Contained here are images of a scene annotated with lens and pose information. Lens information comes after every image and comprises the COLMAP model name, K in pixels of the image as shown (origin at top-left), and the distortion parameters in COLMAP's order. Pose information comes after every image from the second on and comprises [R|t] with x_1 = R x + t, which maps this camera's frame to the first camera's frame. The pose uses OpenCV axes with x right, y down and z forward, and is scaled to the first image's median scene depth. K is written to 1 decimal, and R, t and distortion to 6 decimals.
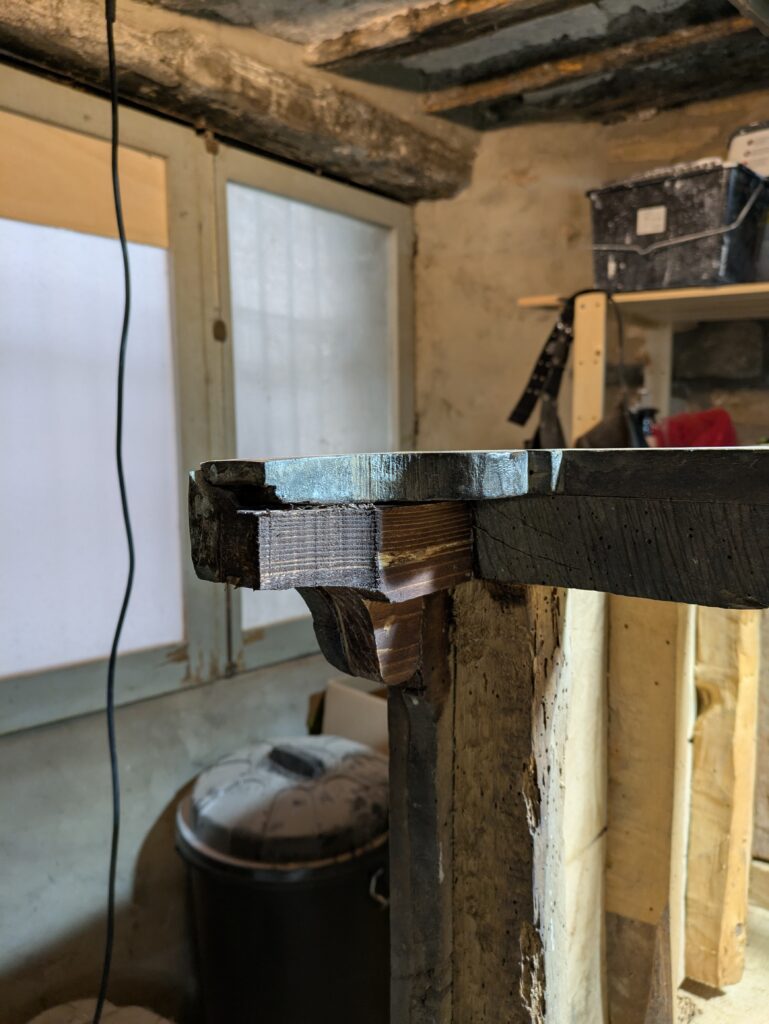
lens RADIAL K [[769.0, 0, 381.8], [0, 769.0, 514.8], [0, 0, 1]] dist [0.071625, -0.094832]
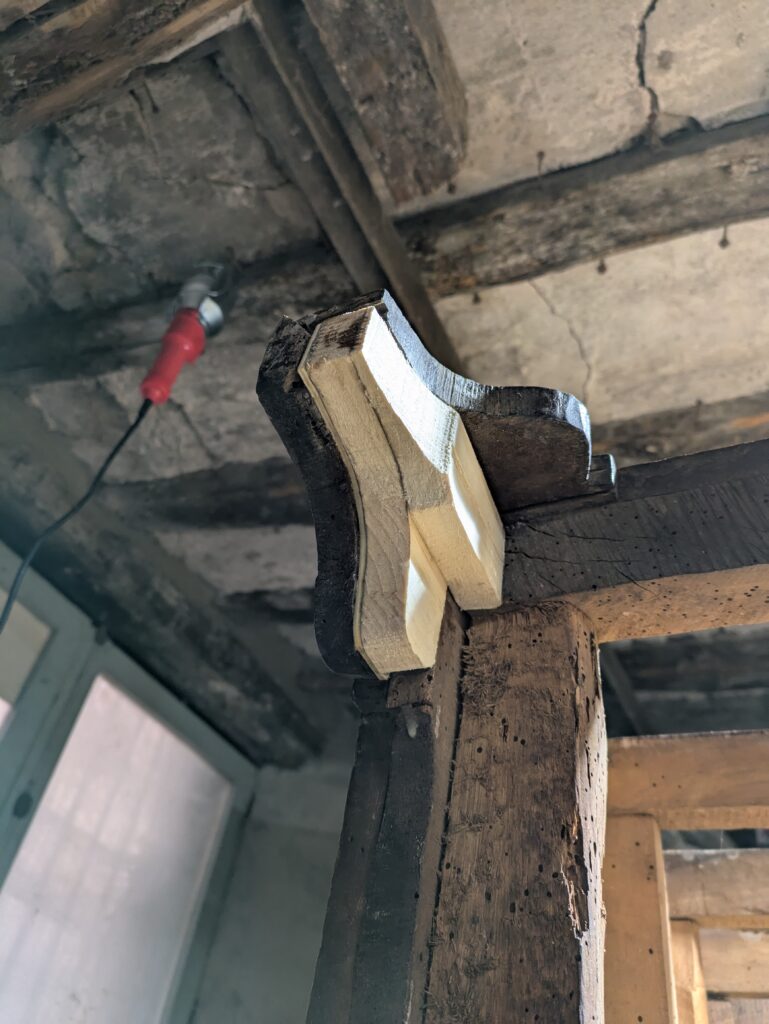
lens RADIAL K [[769.0, 0, 381.8], [0, 769.0, 514.8], [0, 0, 1]] dist [0.071625, -0.094832]
pose [[0.942599, 0.317118, 0.104611, -0.125114], [-0.141678, 0.663473, -0.734663, 0.652374], [-0.302381, 0.677672, 0.670318, 0.390422]]
